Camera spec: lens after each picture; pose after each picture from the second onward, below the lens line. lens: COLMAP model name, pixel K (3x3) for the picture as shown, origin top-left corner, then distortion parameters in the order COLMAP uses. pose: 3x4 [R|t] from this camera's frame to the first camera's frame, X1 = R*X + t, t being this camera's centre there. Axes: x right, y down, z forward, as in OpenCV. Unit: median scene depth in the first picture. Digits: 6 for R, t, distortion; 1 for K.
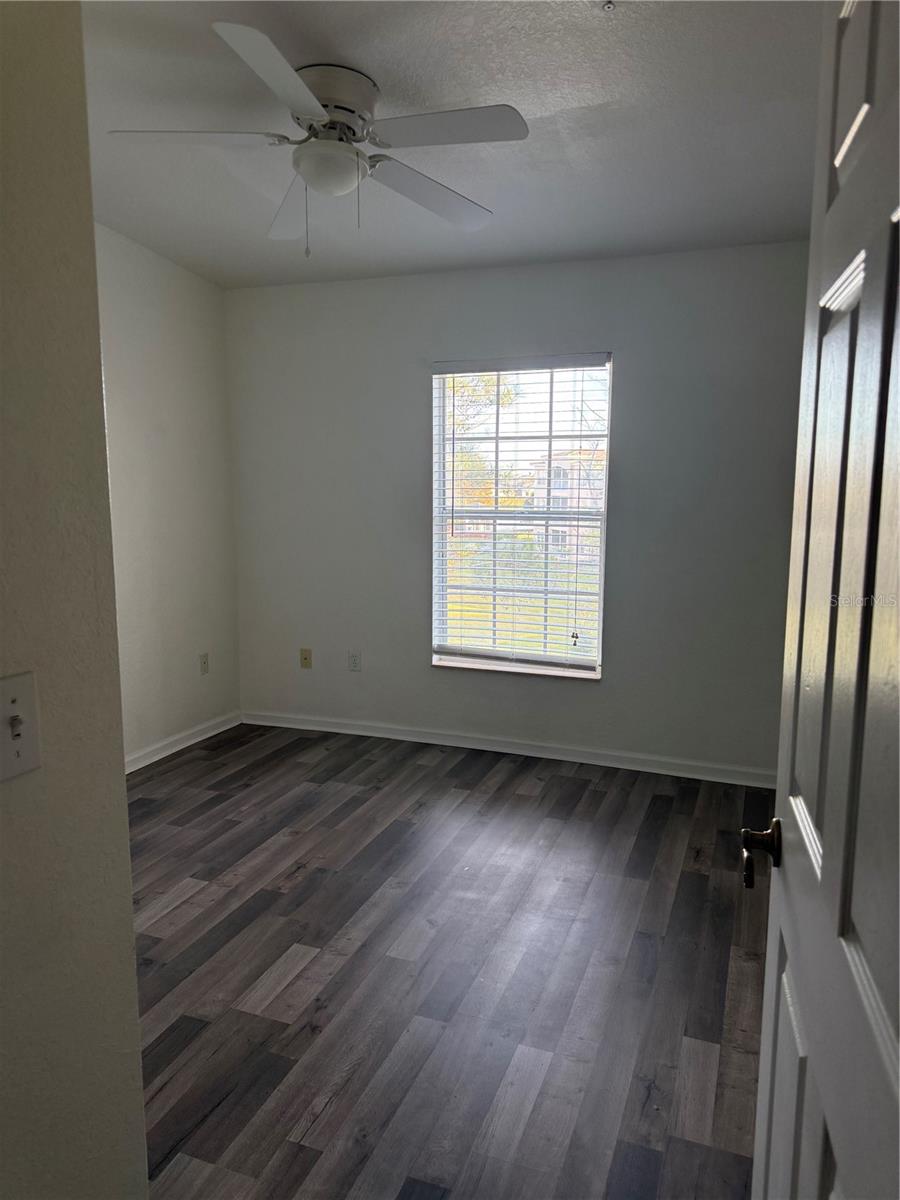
lens RADIAL K [[826.8, 0, 447.5], [0, 826.8, 610.0], [0, 0, 1]] dist [0.059425, -0.123419]
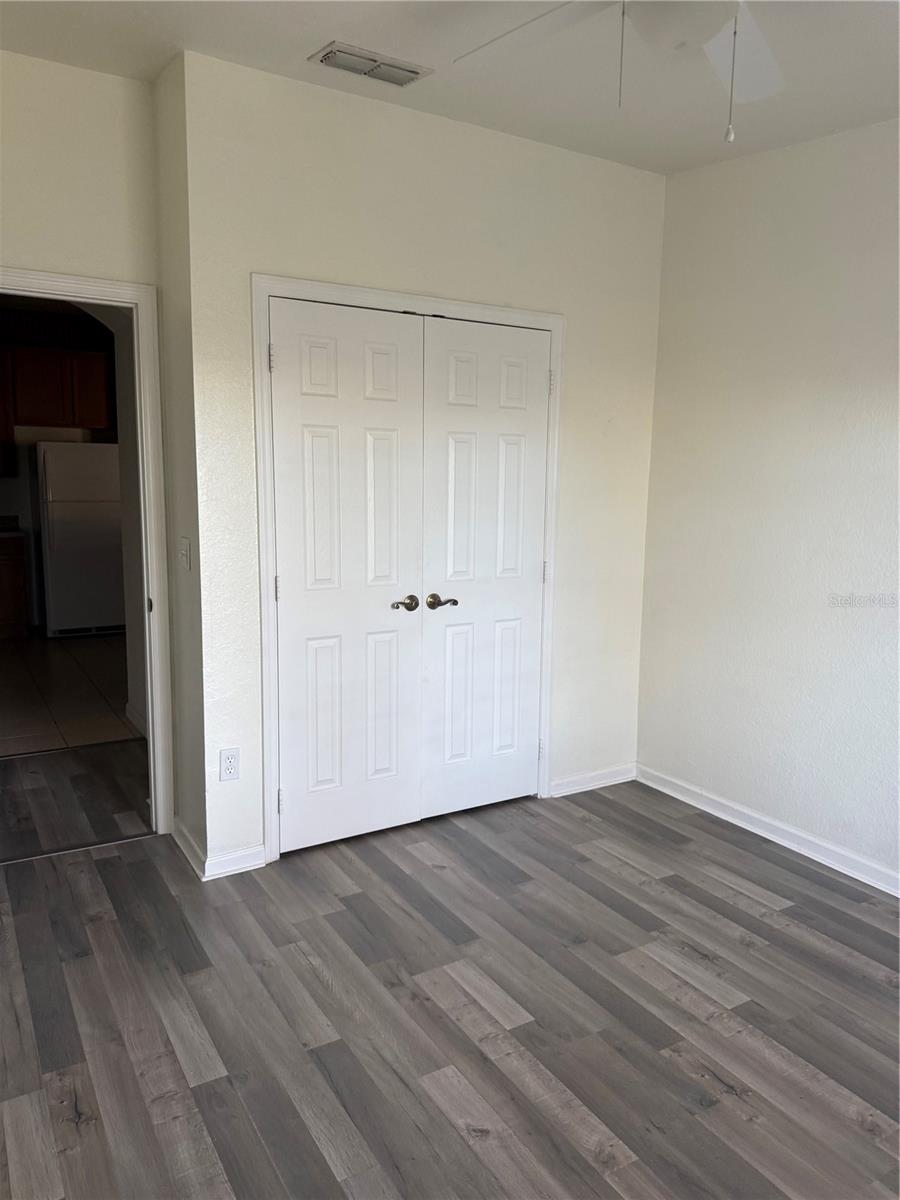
lens RADIAL K [[849.0, 0, 450.0], [0, 849.0, 600.0], [0, 0, 1]] dist [0.077039, -0.060743]
pose [[-0.619861, 0.101128, -0.778168, 0.615915], [-0.125873, 0.966007, 0.225804, -0.253682], [0.774551, 0.237917, -0.586060, 1.565459]]
